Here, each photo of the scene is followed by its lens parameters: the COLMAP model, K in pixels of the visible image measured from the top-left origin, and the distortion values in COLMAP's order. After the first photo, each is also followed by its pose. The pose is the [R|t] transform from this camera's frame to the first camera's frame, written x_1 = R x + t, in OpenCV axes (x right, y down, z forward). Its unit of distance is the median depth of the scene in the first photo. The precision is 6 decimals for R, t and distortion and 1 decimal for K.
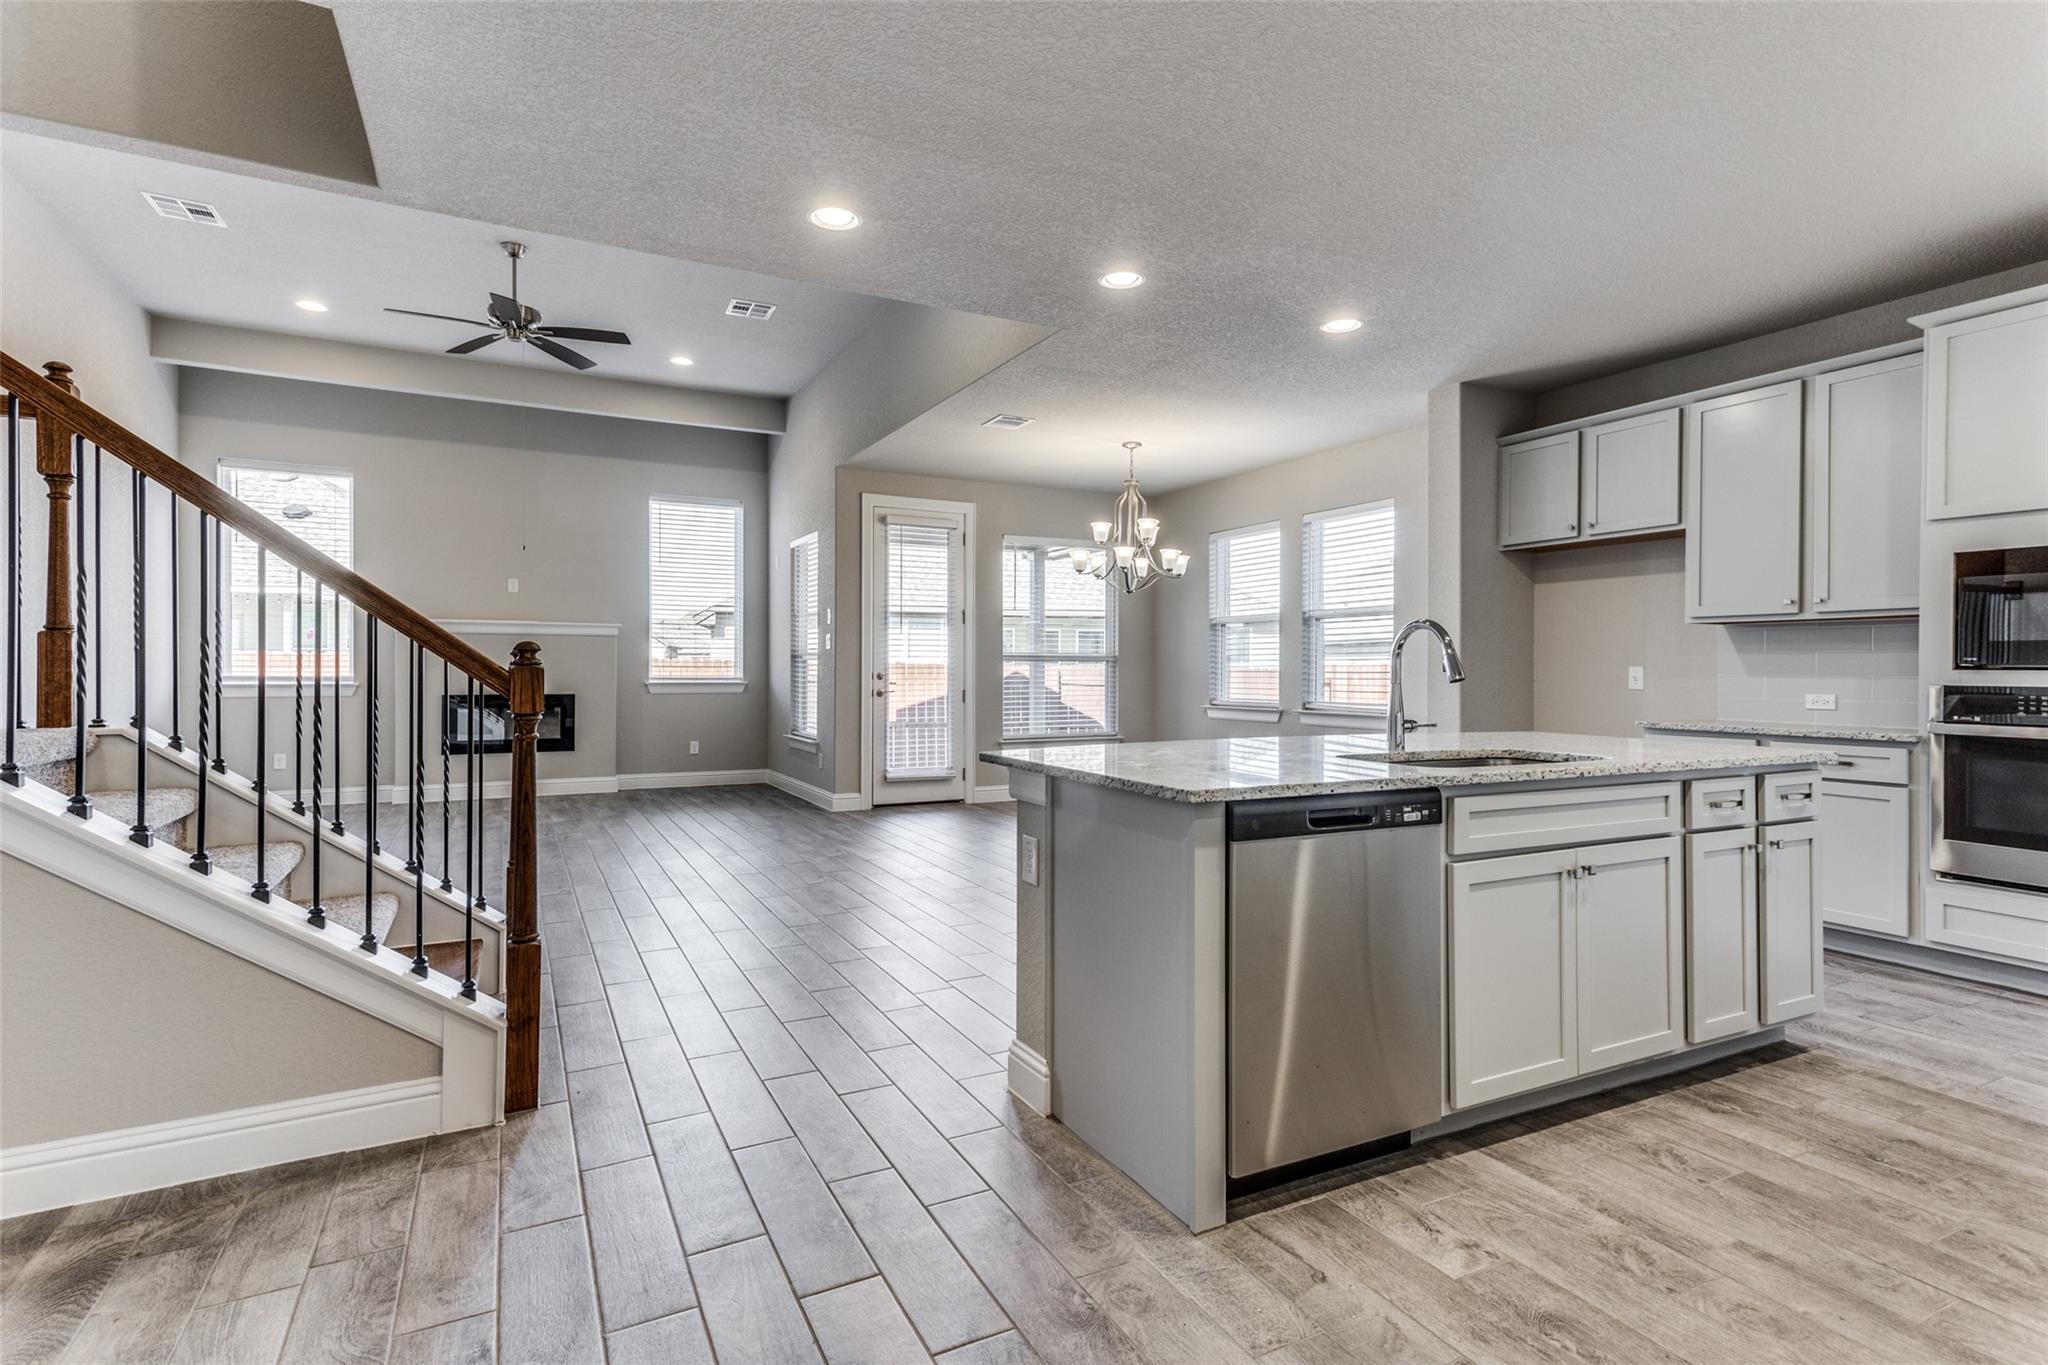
lens RADIAL K [[1020.1, 0, 1022.5], [0, 1020.1, 662.1], [0, 0, 1]] dist [0.032450, -0.001678]
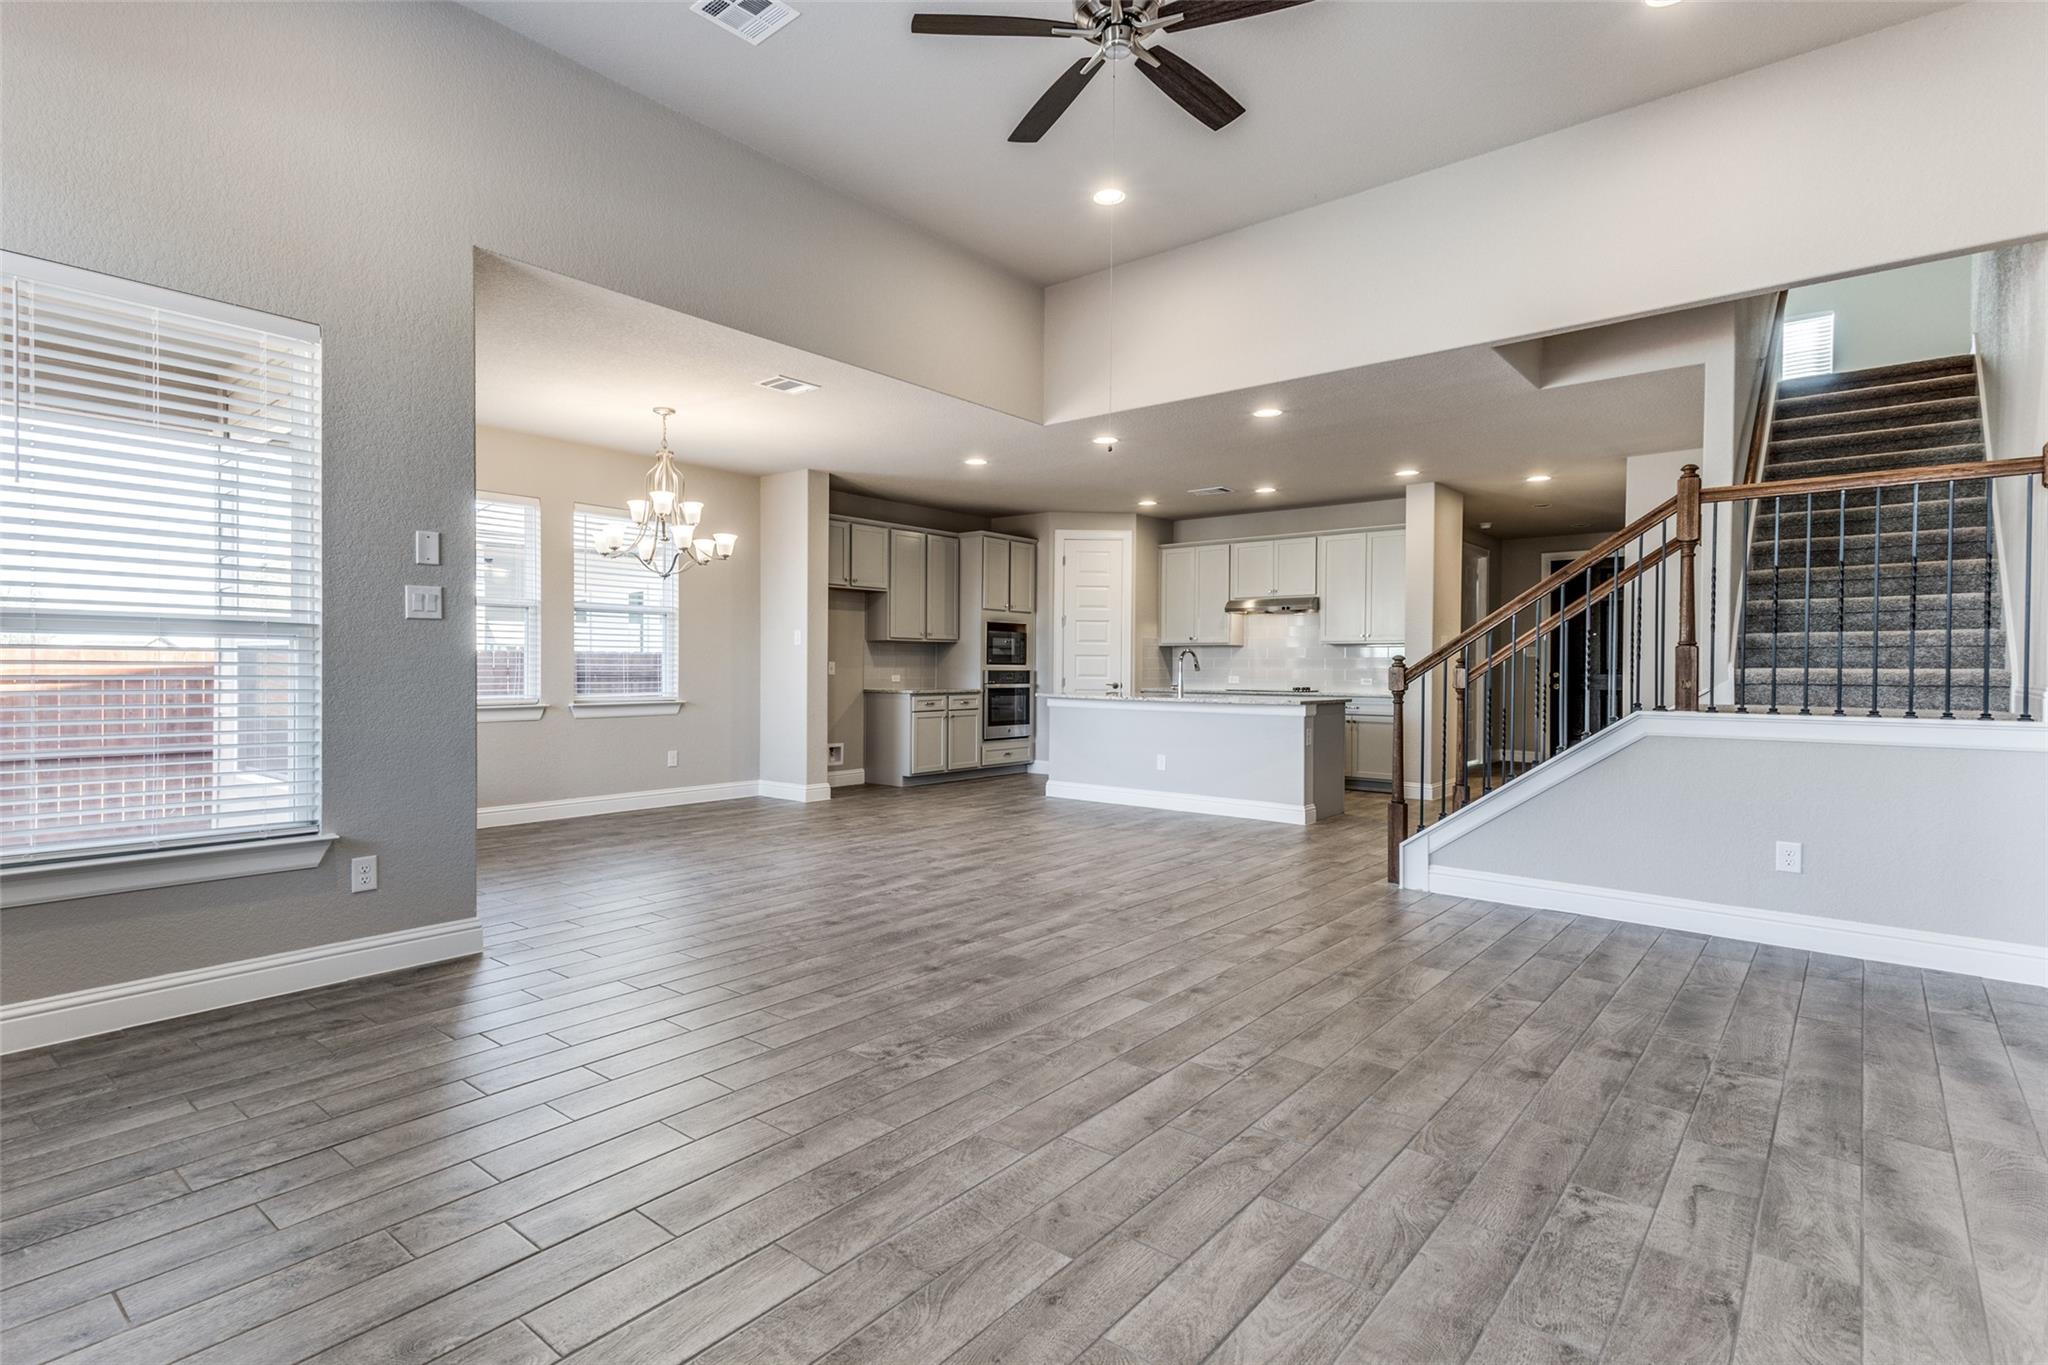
lens RADIAL K [[995.6, 0, 980.5], [0, 995.6, 673.9], [0, 0, 1]] dist [0.022299, -0.002689]
pose [[-0.375103, -0.014924, 0.926863, -1.067046], [-0.015882, 0.999827, 0.009671, 0.004717], [-0.926847, -0.011093, -0.375275, 1.405458]]
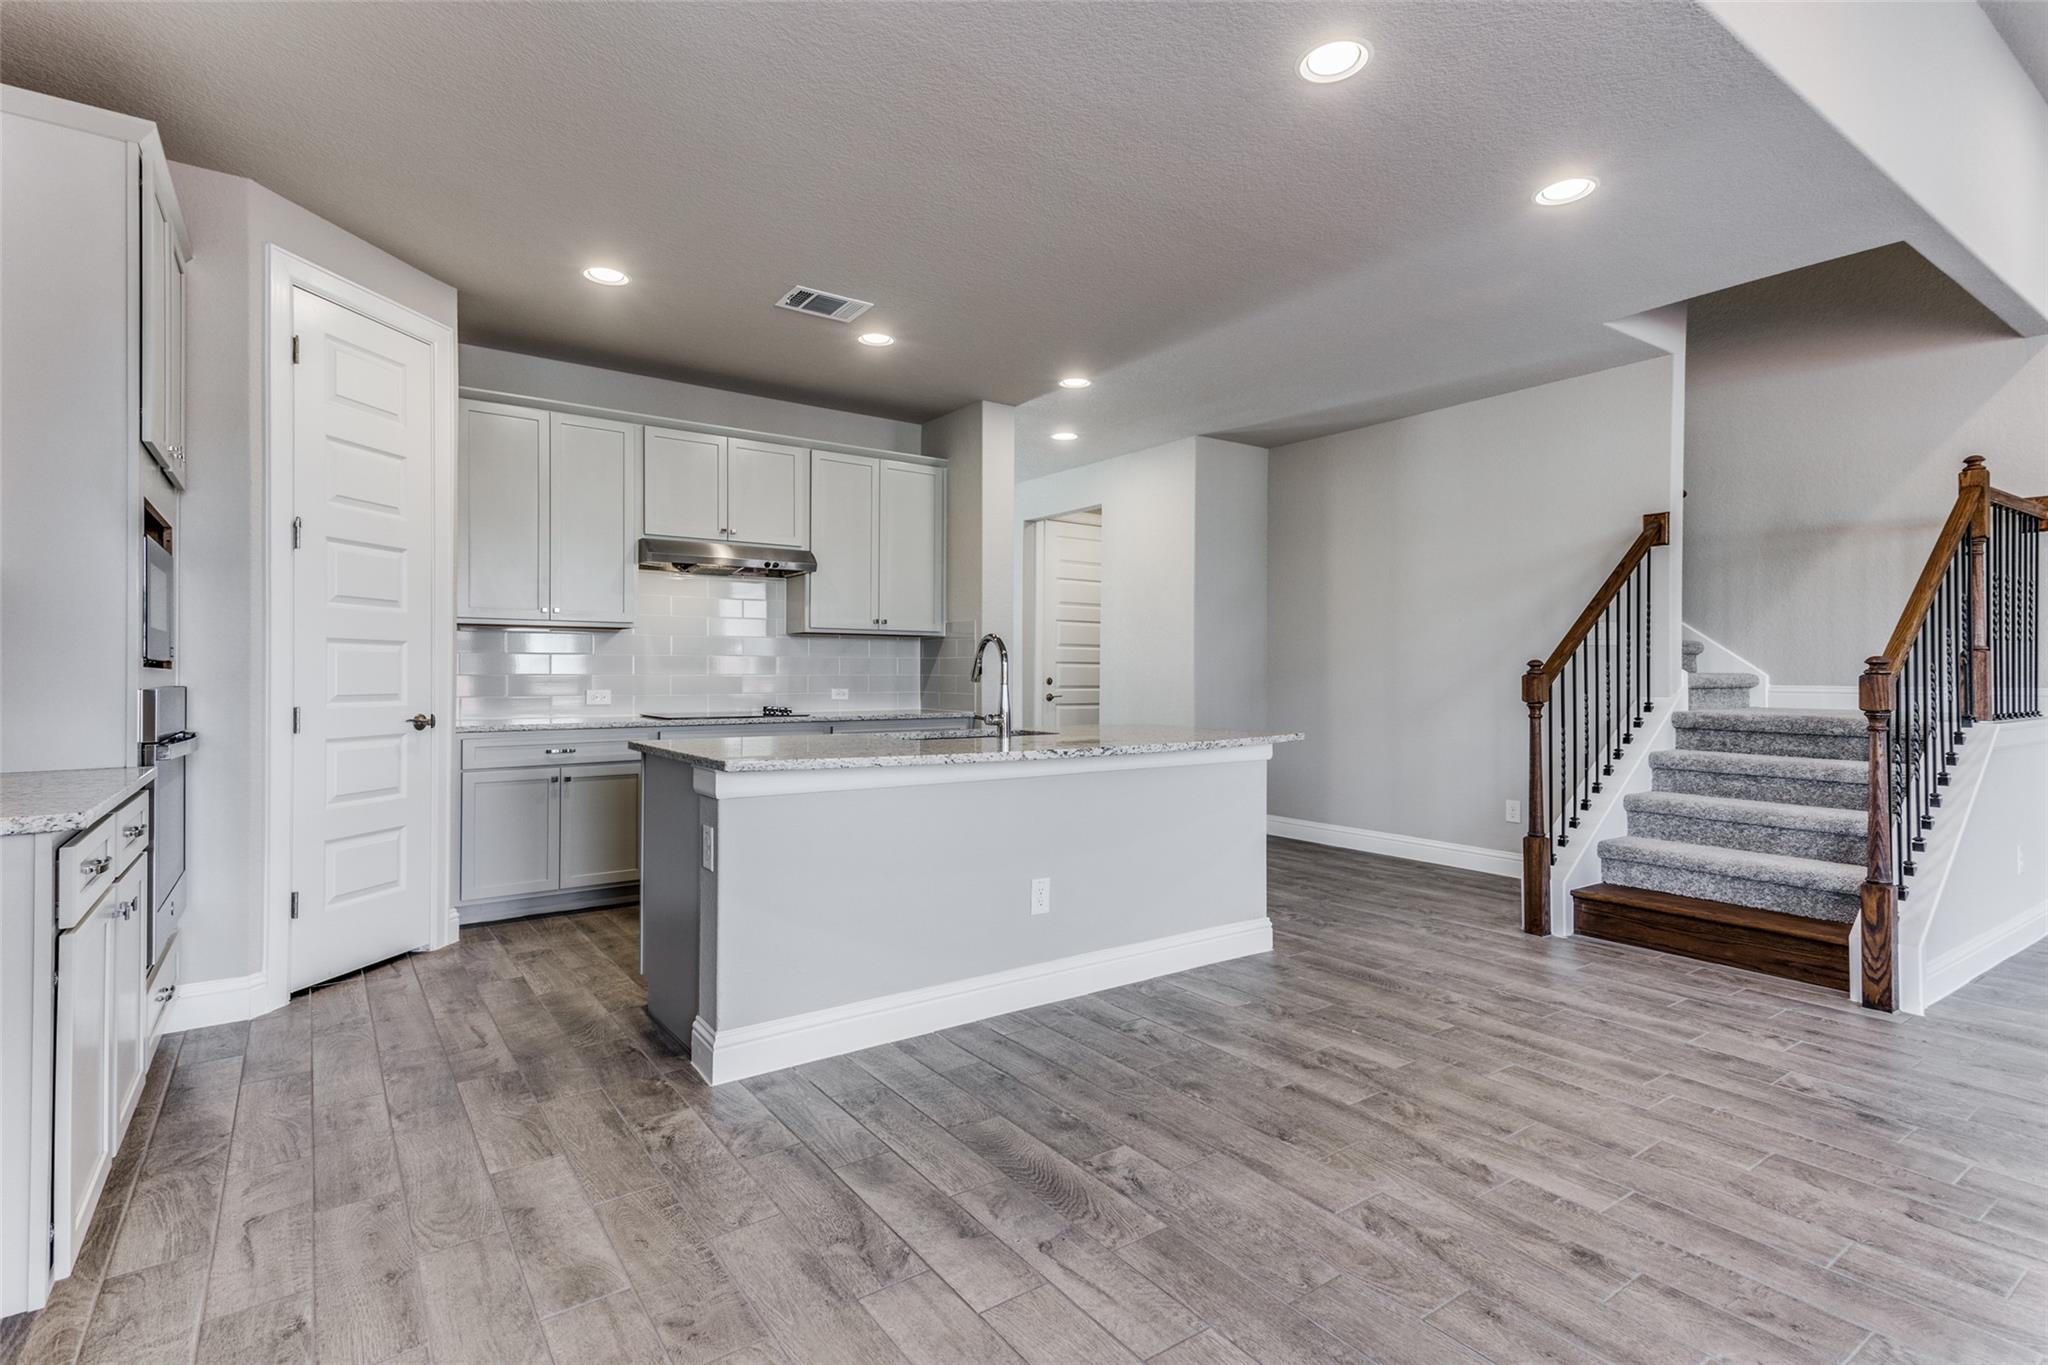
lens RADIAL K [[982.7, 0, 1010.4], [0, 982.7, 667.2], [0, 0, 1]] dist [0.030545, -0.001333]
pose [[-0.990680, -0.010170, -0.135827, 0.293206], [-0.008278, 0.999861, -0.014487, 0.008682], [0.135955, -0.013228, -0.990627, 1.223854]]
